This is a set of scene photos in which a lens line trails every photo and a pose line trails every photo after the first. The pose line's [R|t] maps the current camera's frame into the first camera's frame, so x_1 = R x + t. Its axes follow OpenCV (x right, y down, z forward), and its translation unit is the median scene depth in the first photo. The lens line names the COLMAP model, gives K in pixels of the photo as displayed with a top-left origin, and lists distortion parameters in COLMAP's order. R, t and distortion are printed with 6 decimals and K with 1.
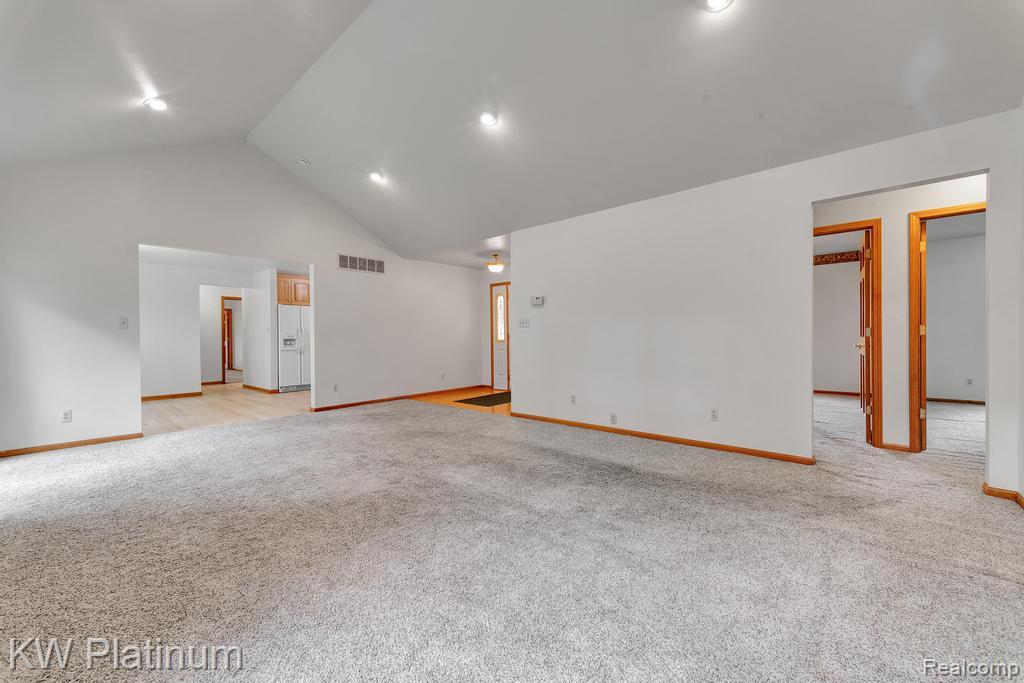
lens RADIAL K [[397.1, 0, 511.1], [0, 397.1, 338.0], [0, 0, 1]] dist [0.001210, 0.003352]
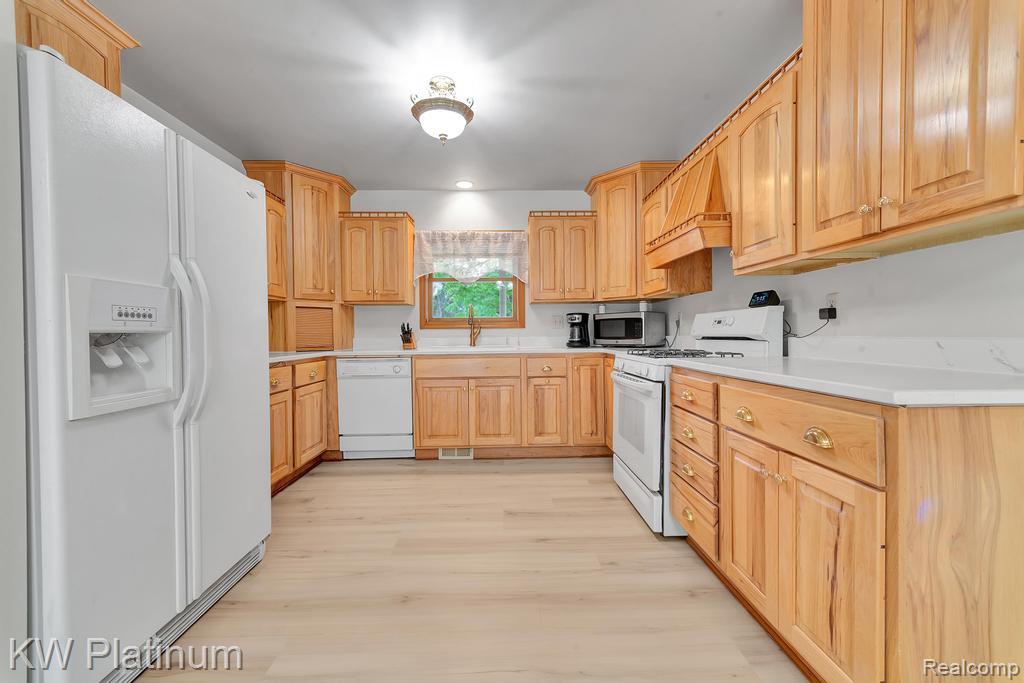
lens RADIAL K [[397.1, 0, 511.1], [0, 397.1, 338.0], [0, 0, 1]] dist [0.001210, 0.003352]
pose [[0.740056, -0.004129, 0.672533, -0.548791], [0.002237, 0.999991, 0.003678, 0.004124], [-0.672542, -0.001218, 0.740058, 0.794773]]
